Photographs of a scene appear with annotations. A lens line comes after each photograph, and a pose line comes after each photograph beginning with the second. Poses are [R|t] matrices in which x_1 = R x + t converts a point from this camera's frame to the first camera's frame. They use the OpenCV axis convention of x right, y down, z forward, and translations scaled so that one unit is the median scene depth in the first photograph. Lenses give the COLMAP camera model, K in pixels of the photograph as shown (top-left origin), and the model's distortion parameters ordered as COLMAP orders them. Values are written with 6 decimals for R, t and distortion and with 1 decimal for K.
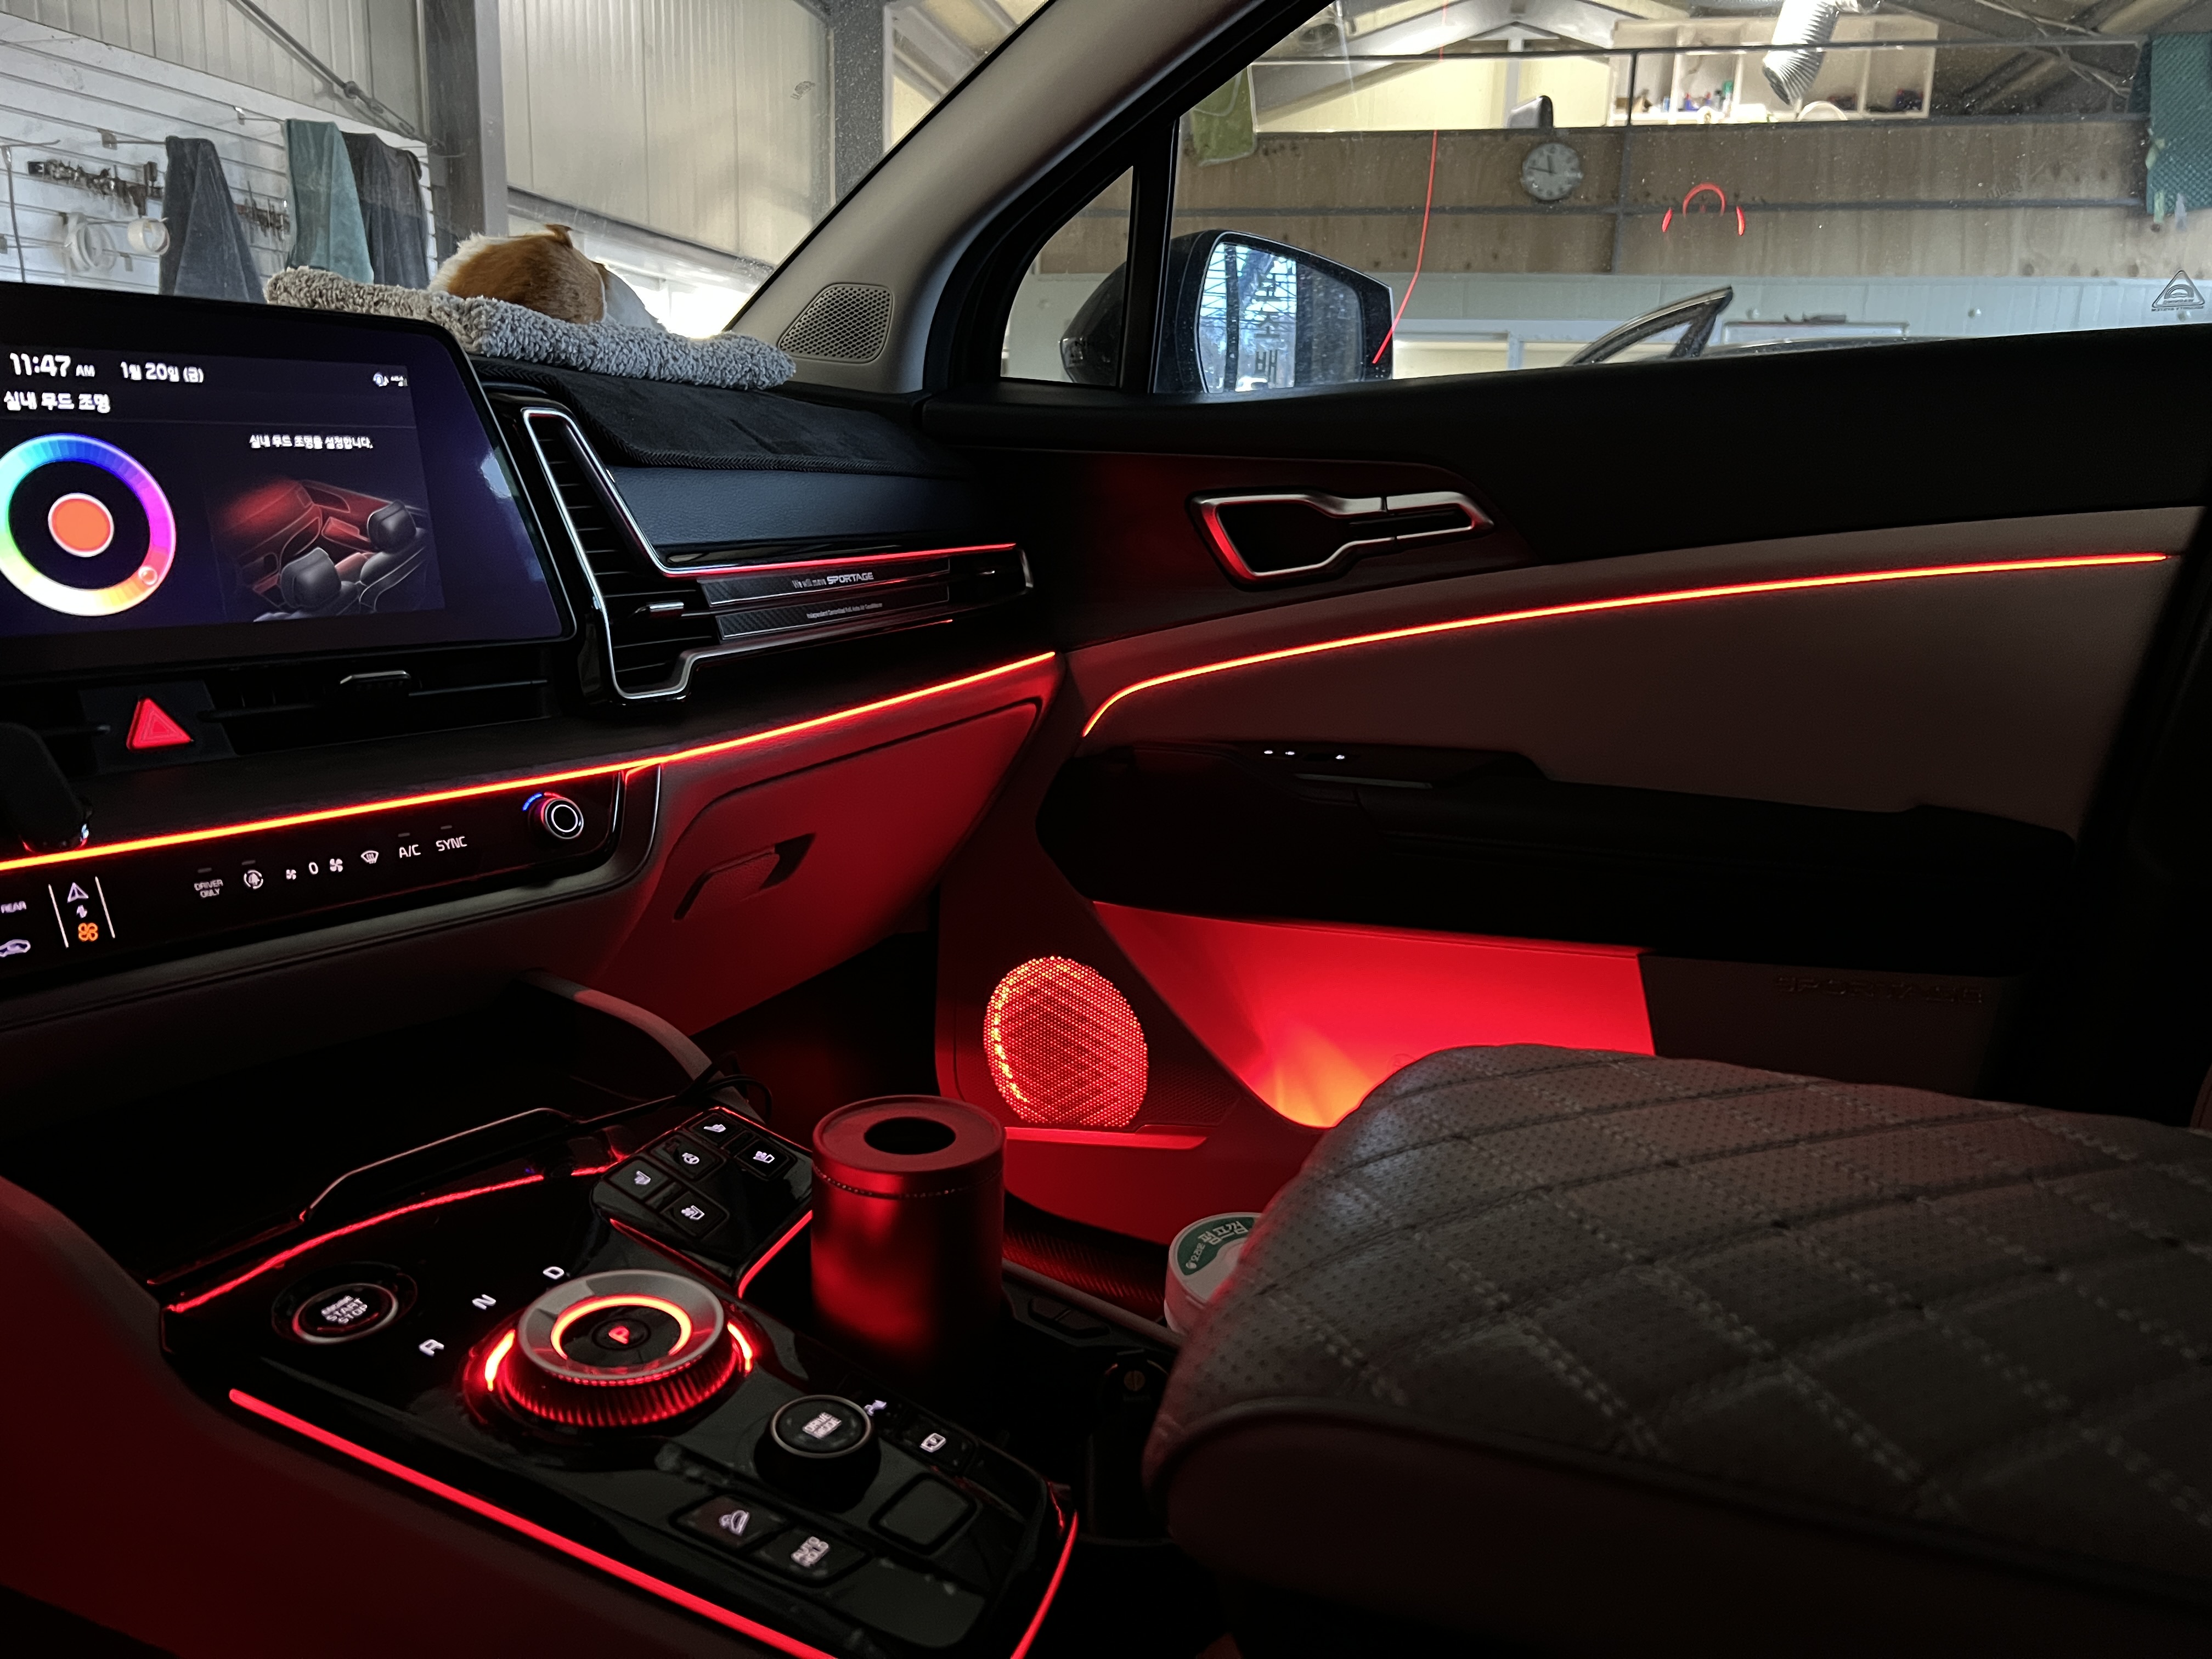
lens RADIAL K [[1675.2, 0, 1107.4], [0, 1675.2, 824.8], [0, 0, 1]] dist [0.054253, -0.061355]
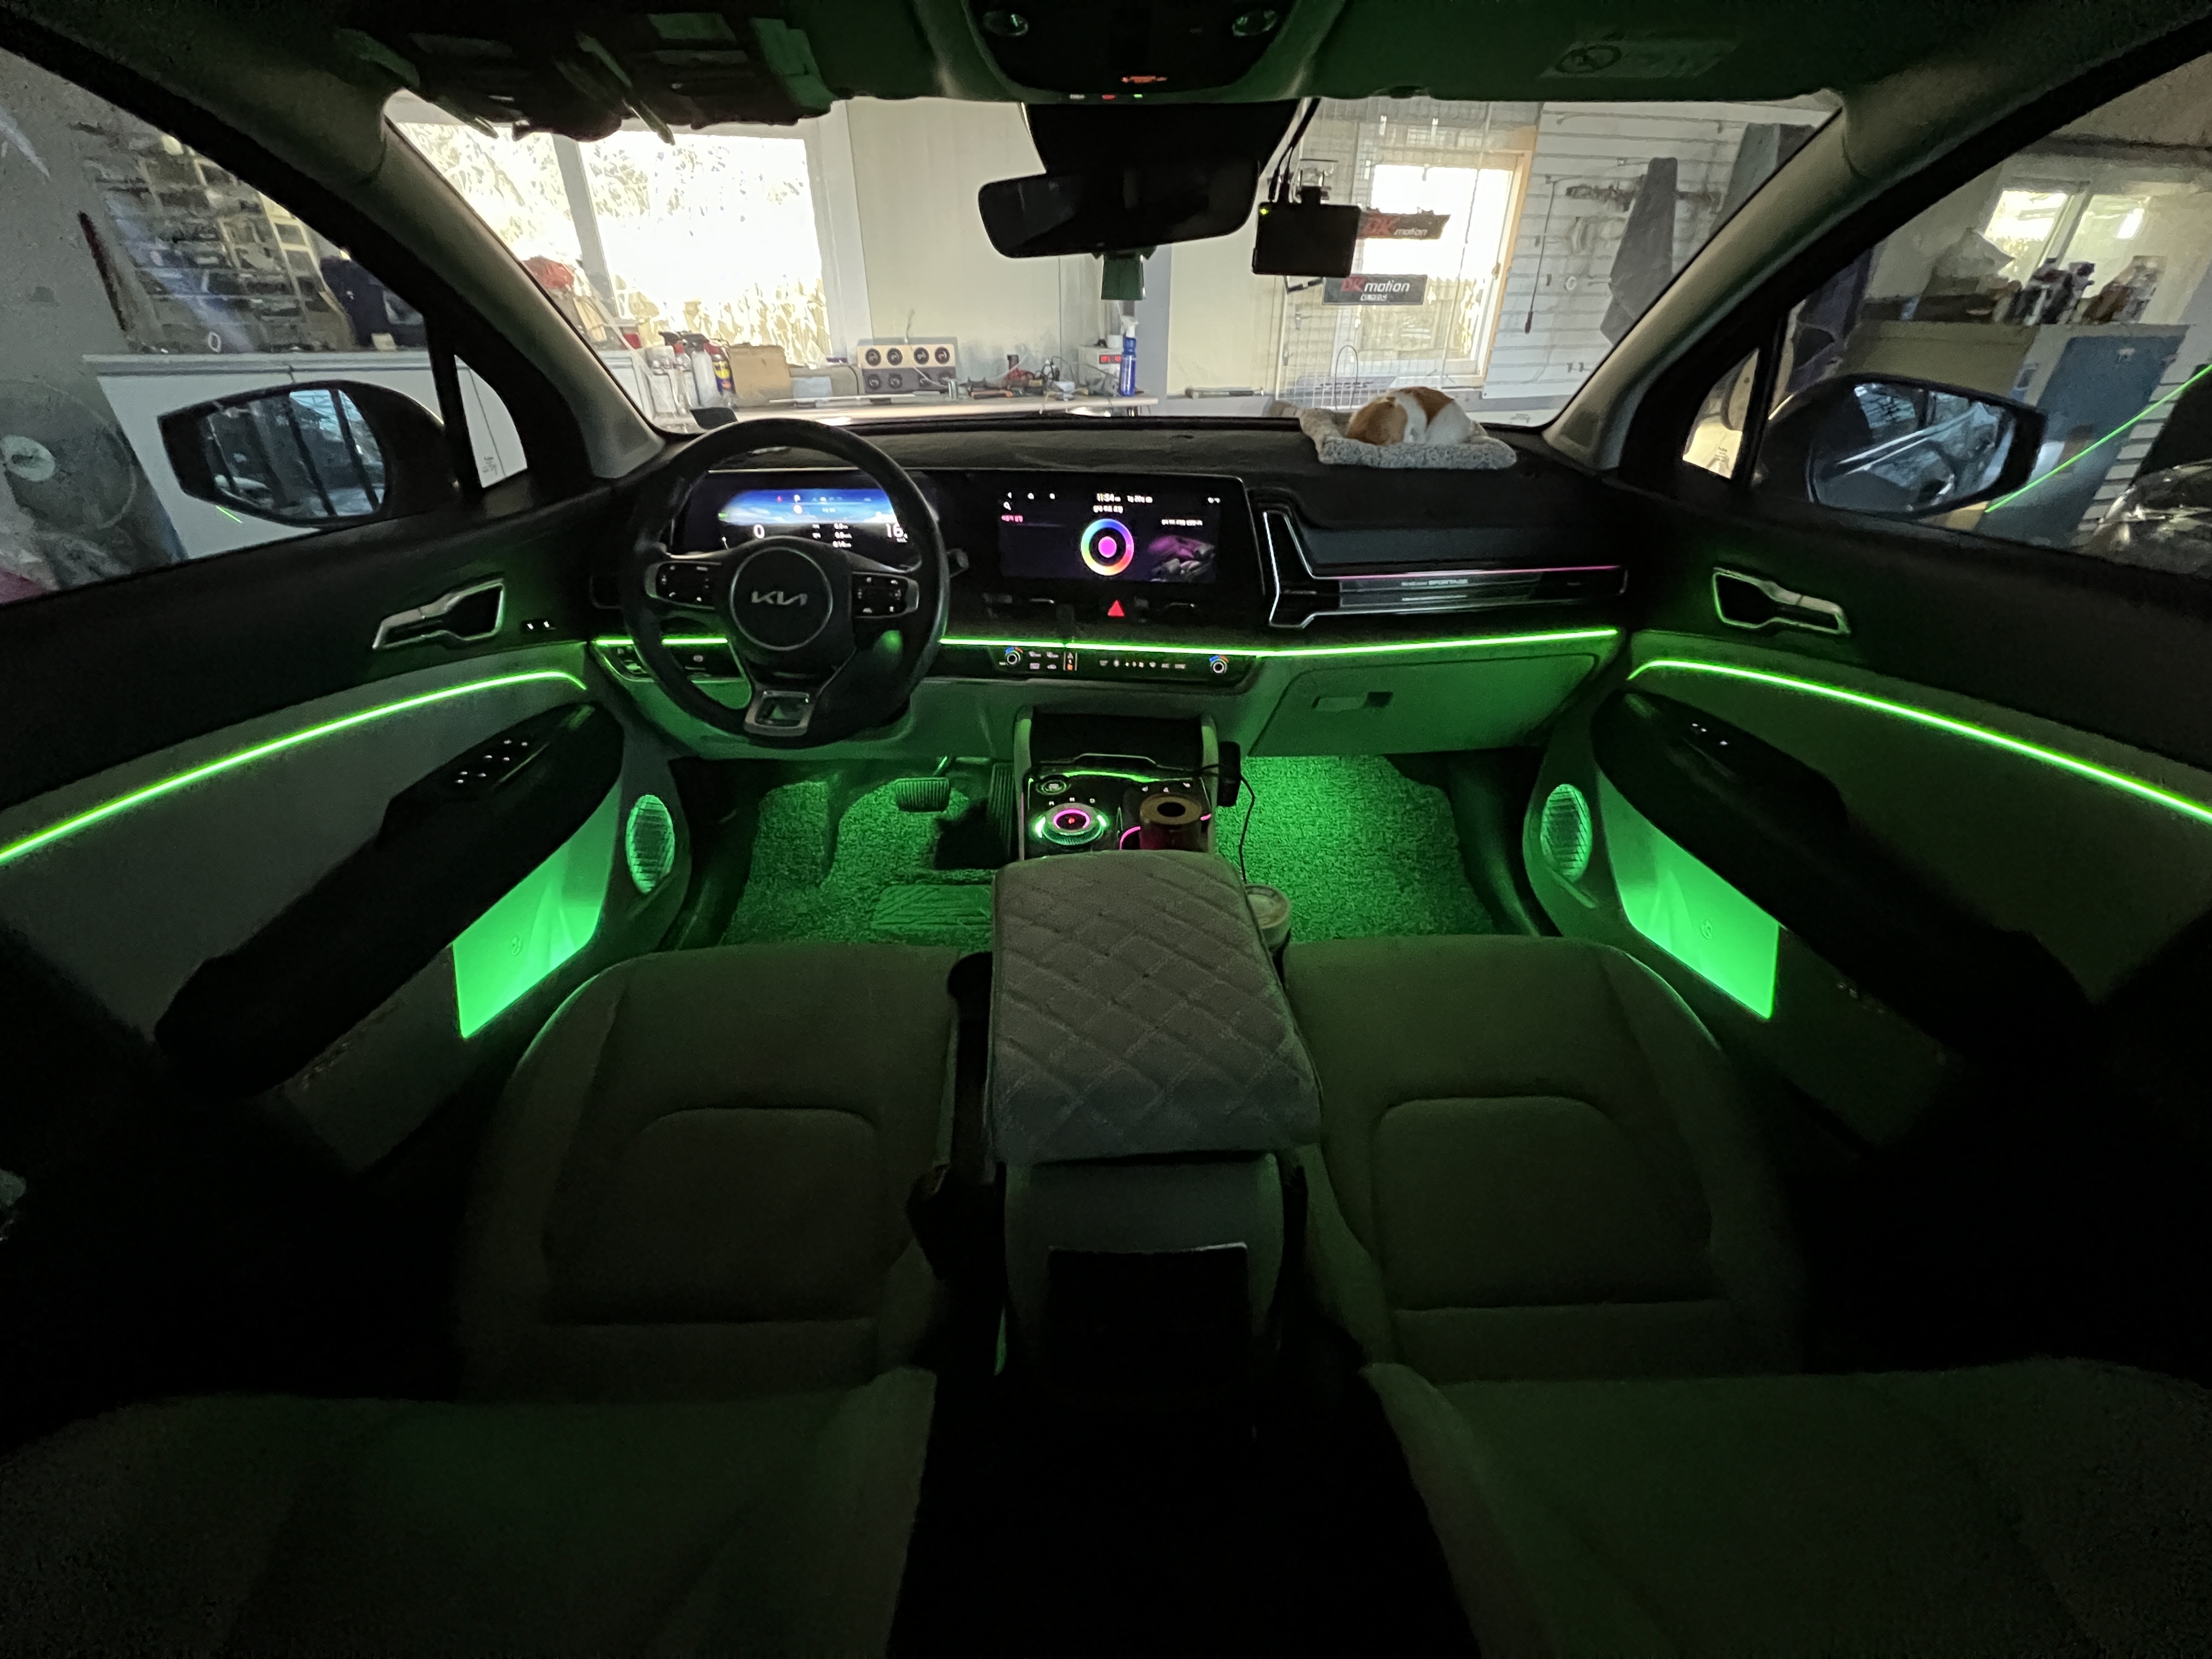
lens RADIAL K [[887.9, 0, 1104.3], [0, 887.9, 835.6], [0, 0, 1]] dist [-0.001218, -0.000079]
pose [[0.497467, 0.438896, -0.748262, 0.859585], [-0.176616, 0.895744, 0.407983, -0.337942], [0.849313, -0.070803, 0.523119, 0.021640]]
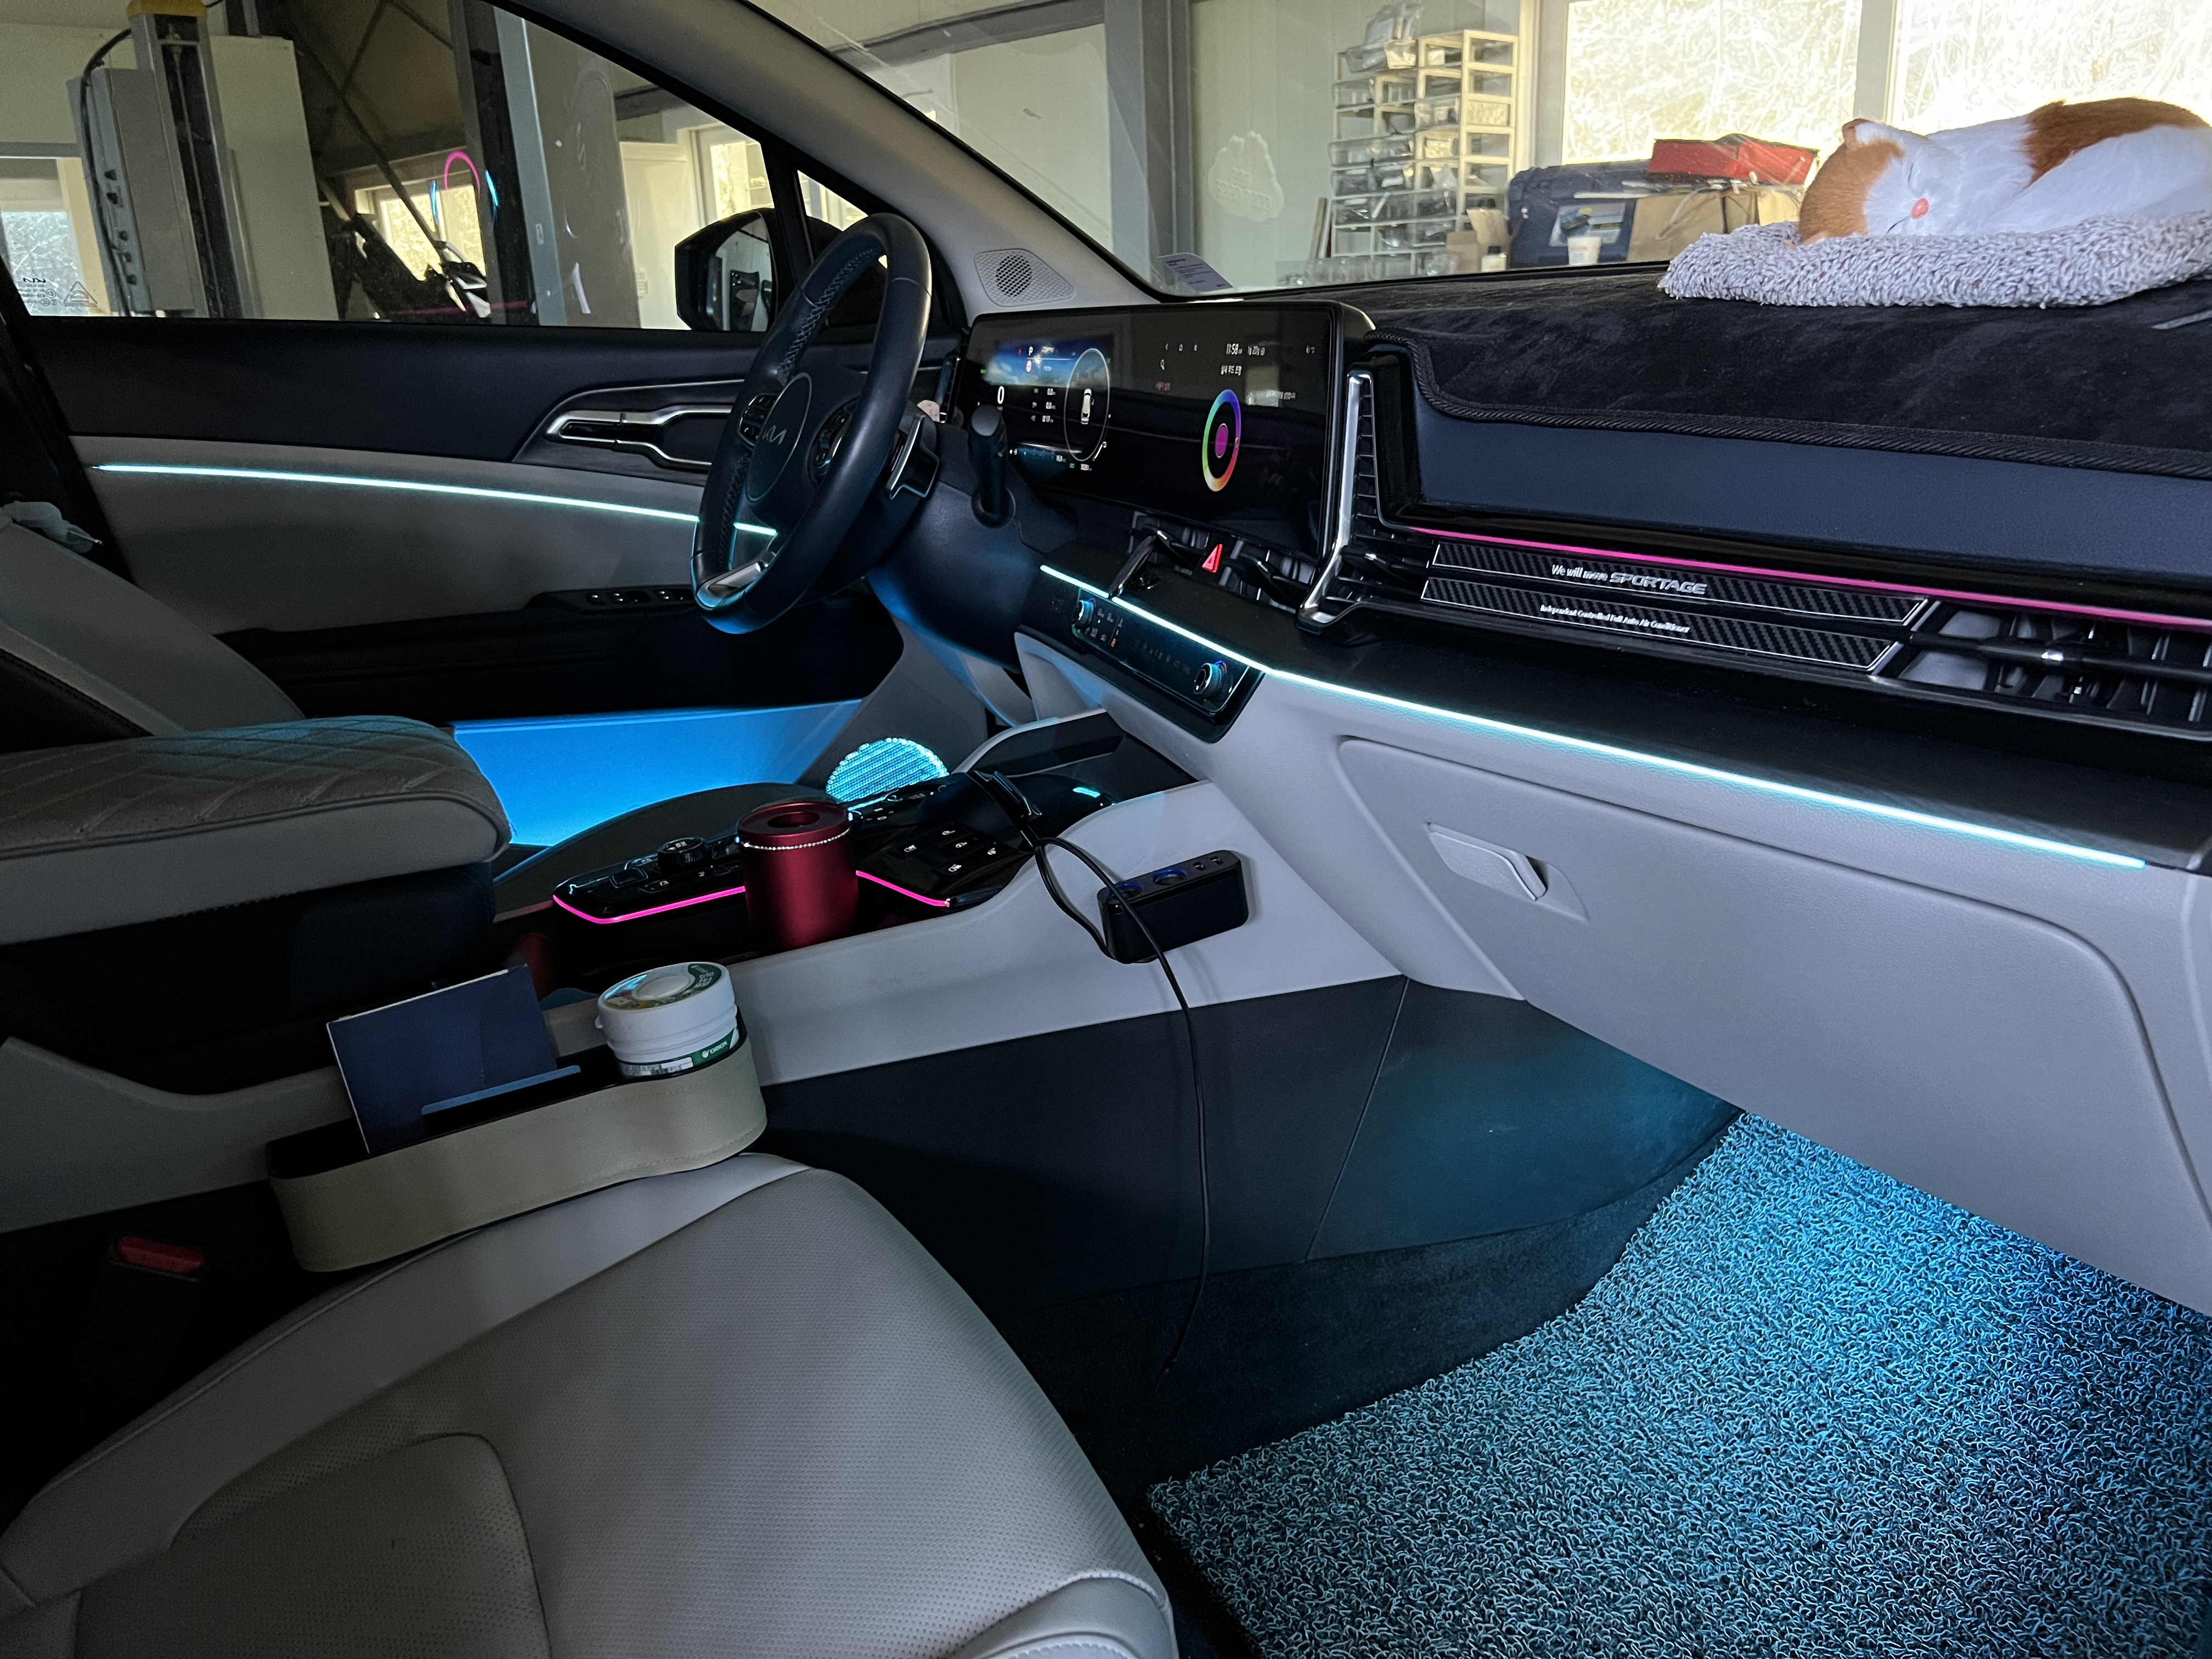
lens RADIAL K [[1682.4, 0, 1105.2], [0, 1682.4, 836.8], [0, 0, 1]] dist [0.048385, -0.062277]
pose [[-0.576757, 0.242942, -0.779956, 0.840667], [-0.153349, 0.905586, 0.395471, -0.425672], [0.802394, 0.347696, -0.485048, 1.683408]]
